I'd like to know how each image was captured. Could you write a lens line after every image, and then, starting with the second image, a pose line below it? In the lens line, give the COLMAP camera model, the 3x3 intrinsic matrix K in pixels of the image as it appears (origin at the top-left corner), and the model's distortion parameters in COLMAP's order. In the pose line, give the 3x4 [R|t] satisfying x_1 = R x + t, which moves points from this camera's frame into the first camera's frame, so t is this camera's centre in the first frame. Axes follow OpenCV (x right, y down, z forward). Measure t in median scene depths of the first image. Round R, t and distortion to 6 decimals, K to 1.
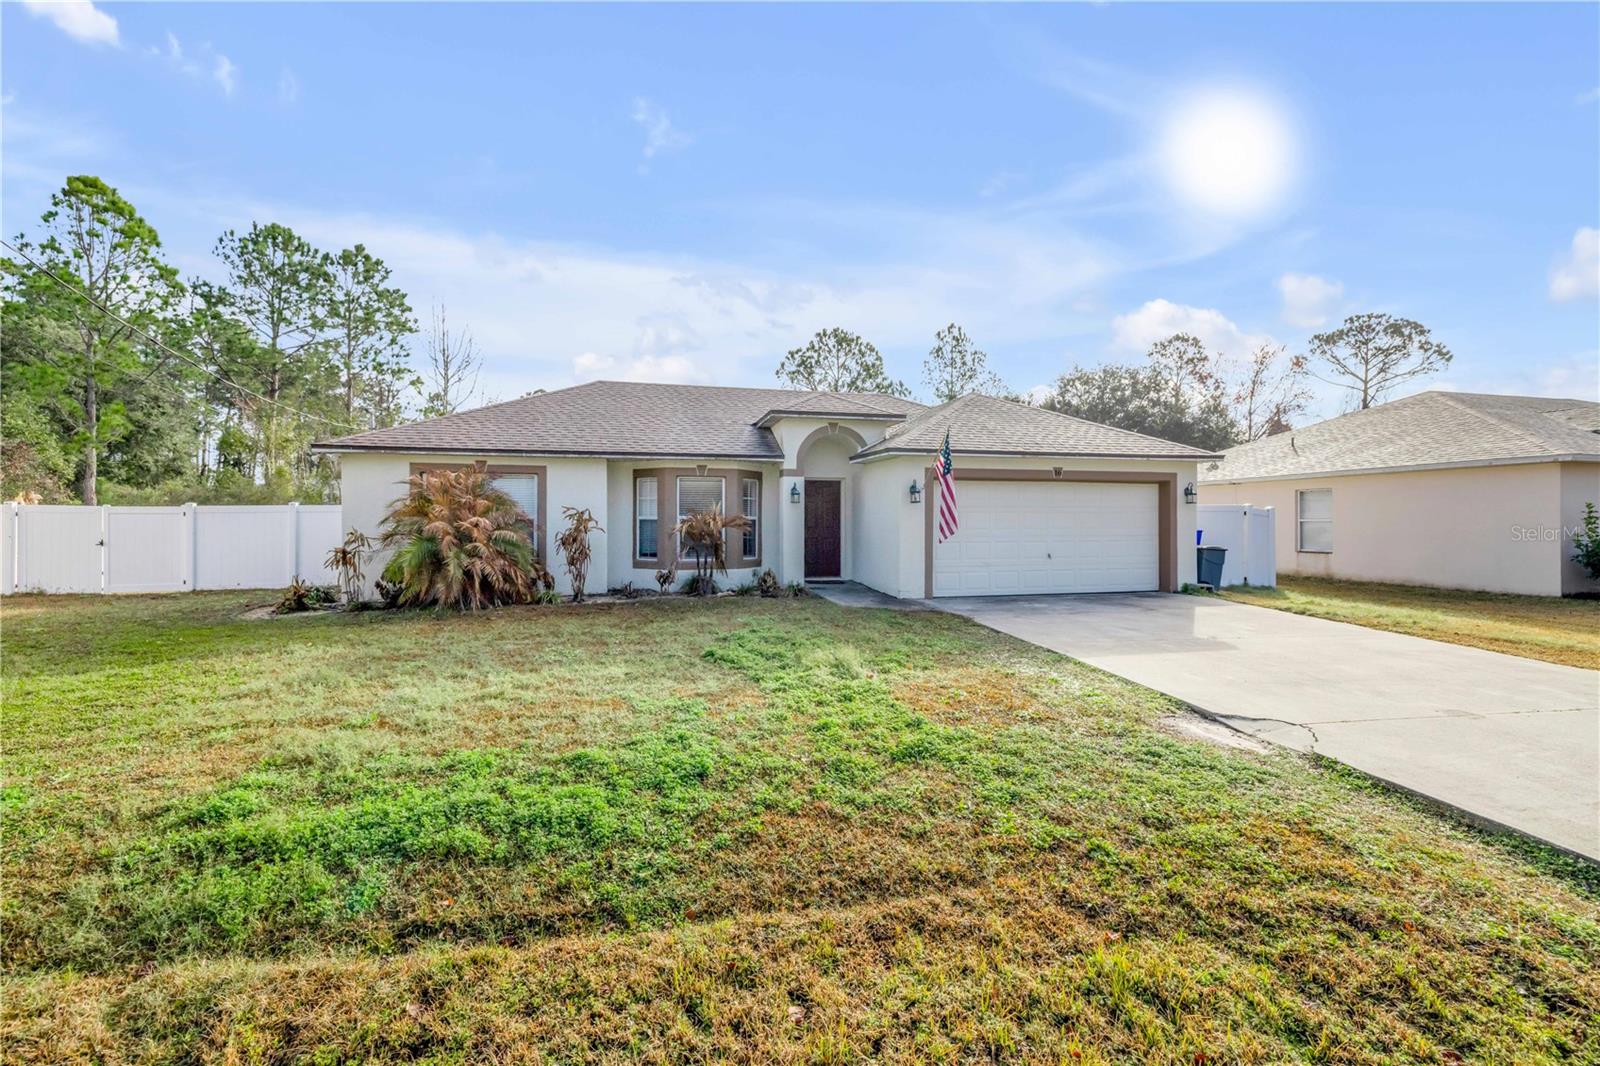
lens RADIAL K [[674.9, 0, 797.6], [0, 674.9, 523.7], [0, 0, 1]] dist [-0.002136, -0.000136]
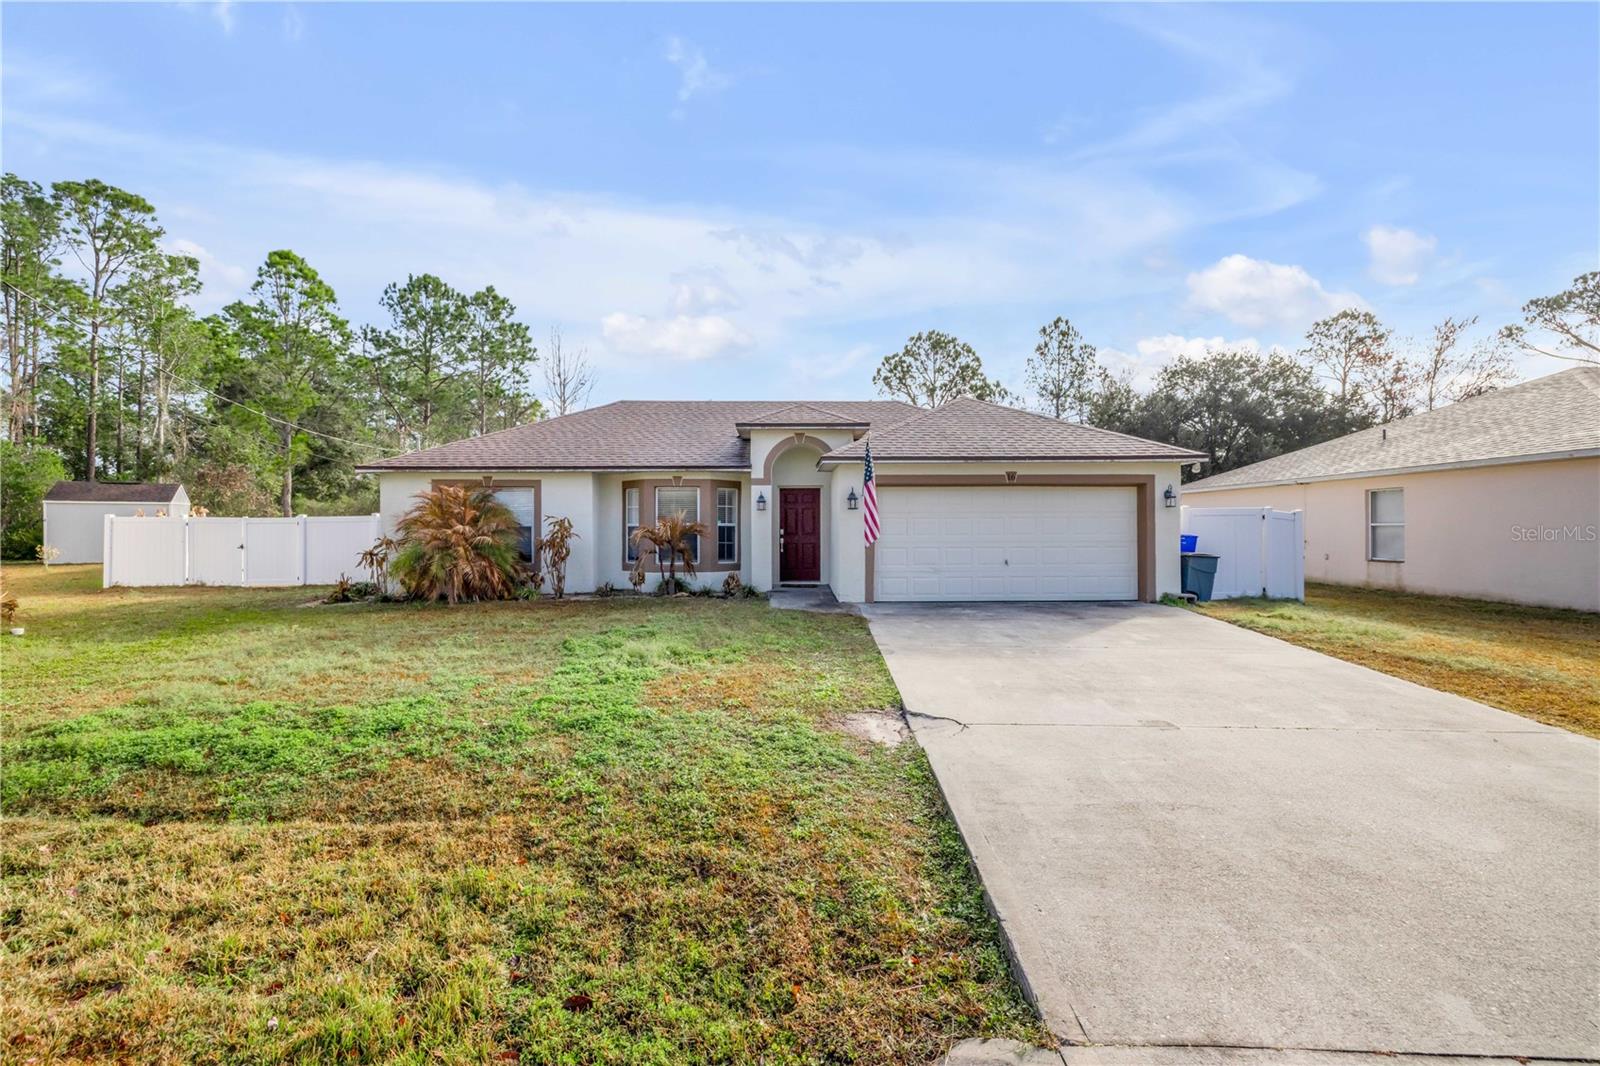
lens RADIAL K [[679.4, 0, 800.0], [0, 679.4, 533.0], [0, 0, 1]] dist [-0.002527, -0.000478]
pose [[0.976406, -0.001949, -0.215936, 0.254166], [0.002806, 0.999989, 0.003661, 0.000942], [0.215927, -0.004181, 0.976401, -0.022335]]
